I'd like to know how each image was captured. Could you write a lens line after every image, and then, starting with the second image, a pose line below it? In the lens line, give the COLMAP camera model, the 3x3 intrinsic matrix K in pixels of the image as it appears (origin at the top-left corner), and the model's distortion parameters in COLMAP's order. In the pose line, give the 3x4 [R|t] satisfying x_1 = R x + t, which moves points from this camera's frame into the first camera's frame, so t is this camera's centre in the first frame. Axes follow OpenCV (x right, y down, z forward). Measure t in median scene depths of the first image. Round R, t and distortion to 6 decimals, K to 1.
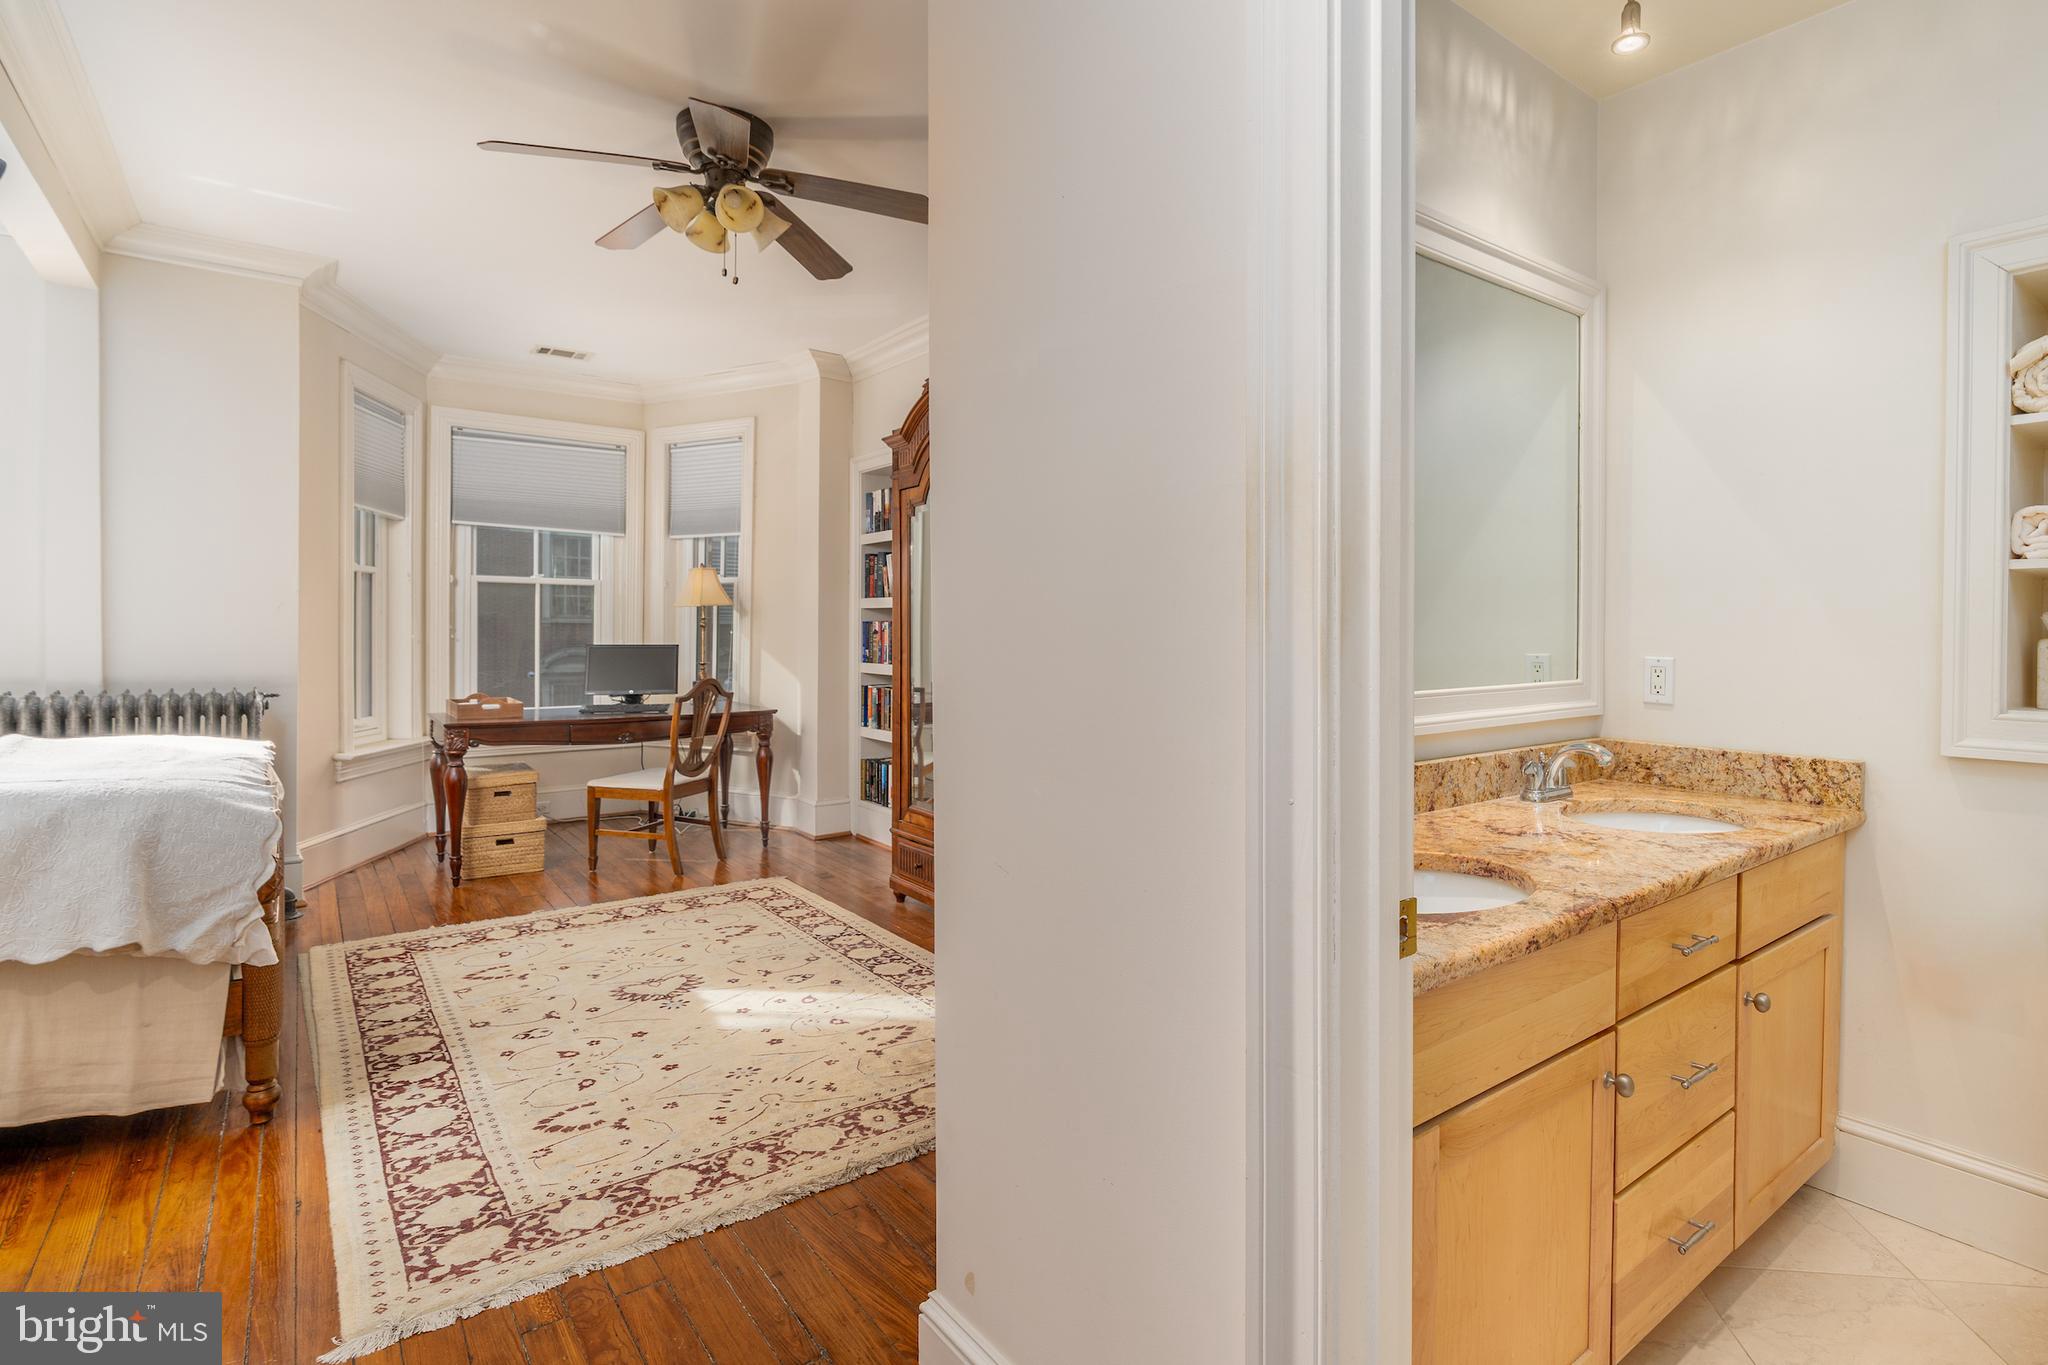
lens RADIAL K [[1016.5, 0, 1103.6], [0, 1016.5, 637.9], [0, 0, 1]] dist [-0.004561, 0.000182]
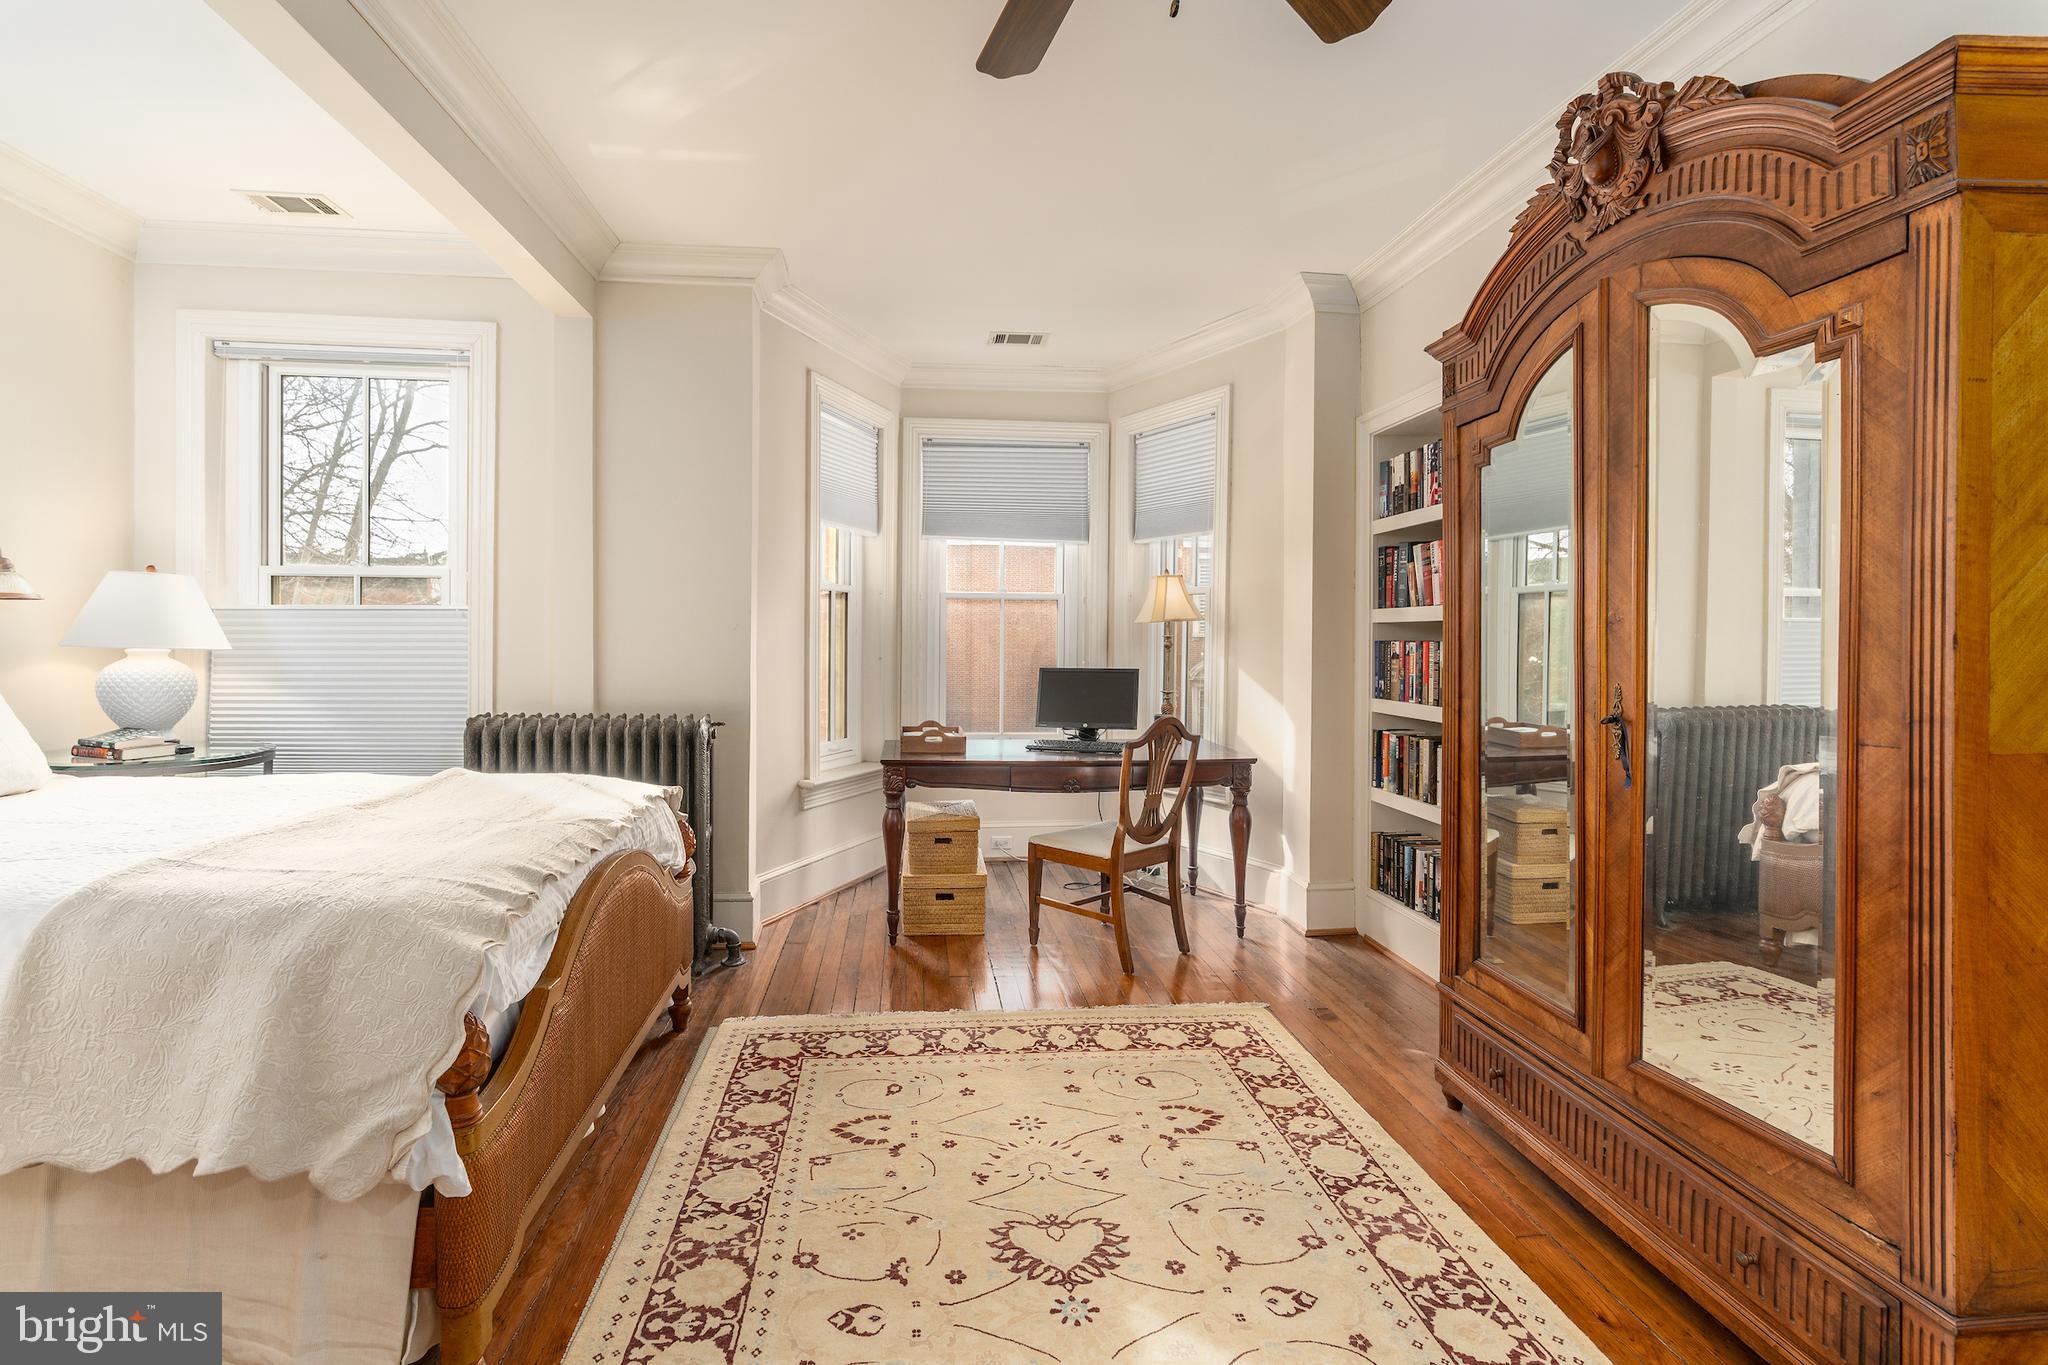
lens RADIAL K [[948.4, 0, 984.7], [0, 948.4, 644.3], [0, 0, 1]] dist [-0.009197, -0.000484]
pose [[0.828769, 0.002115, -0.559587, -0.117802], [-0.004747, 0.999983, -0.003250, -0.013464], [0.559571, 0.005350, 0.828765, 0.375655]]
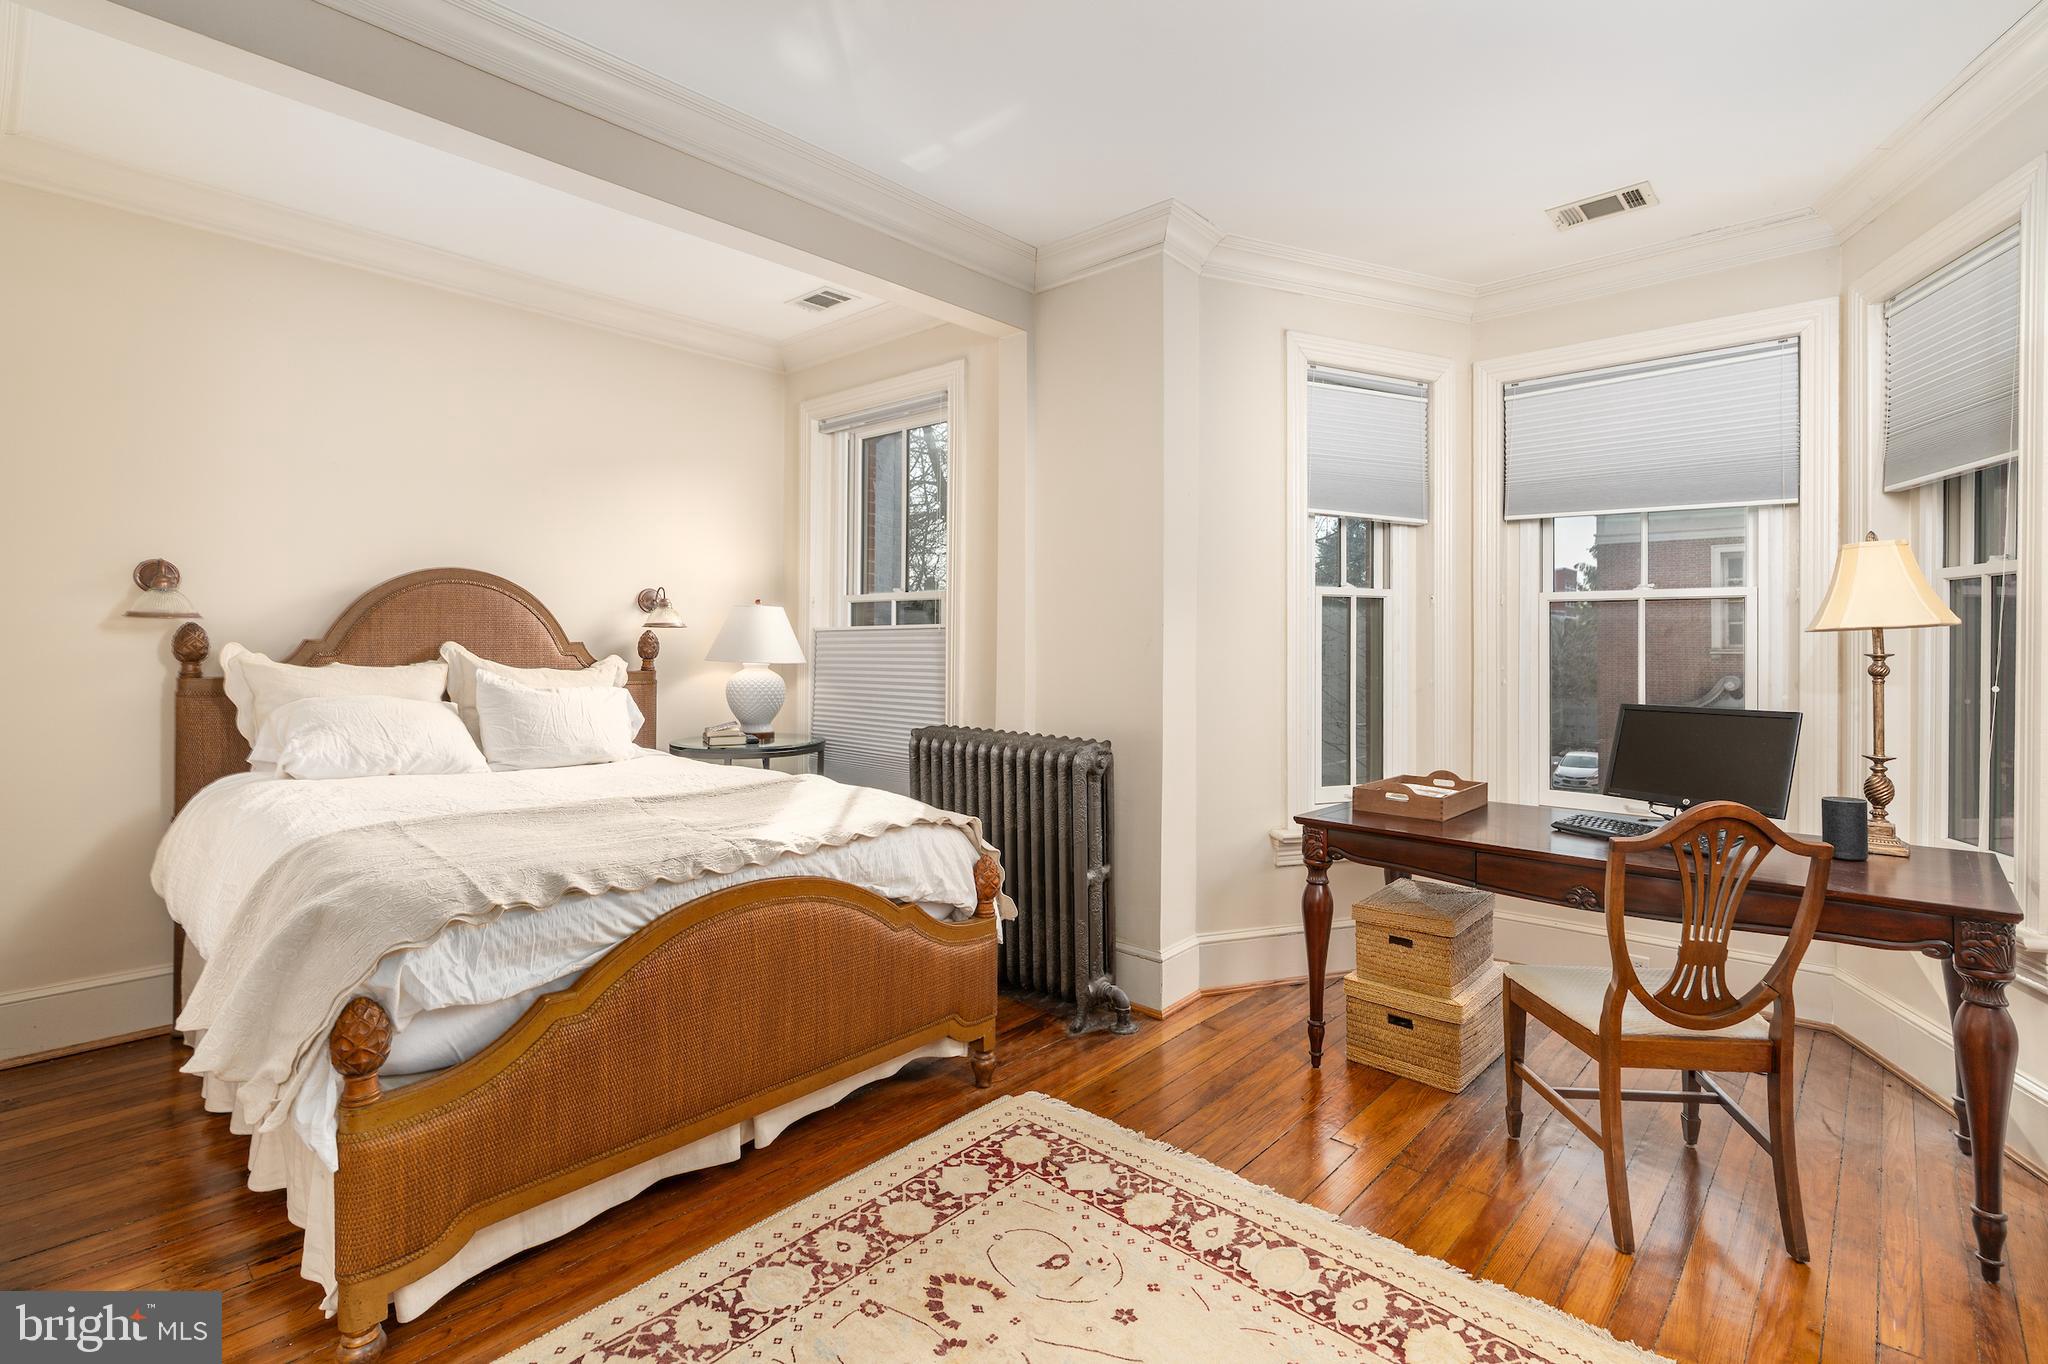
lens RADIAL K [[948.4, 0, 1021.3], [0, 948.4, 639.6], [0, 0, 1]] dist [-0.009197, -0.000484]
pose [[0.152663, -0.015108, -0.988163, -0.059037], [-0.012043, 0.999780, -0.017146, -0.019620], [0.988205, 0.014518, 0.152448, 0.740534]]
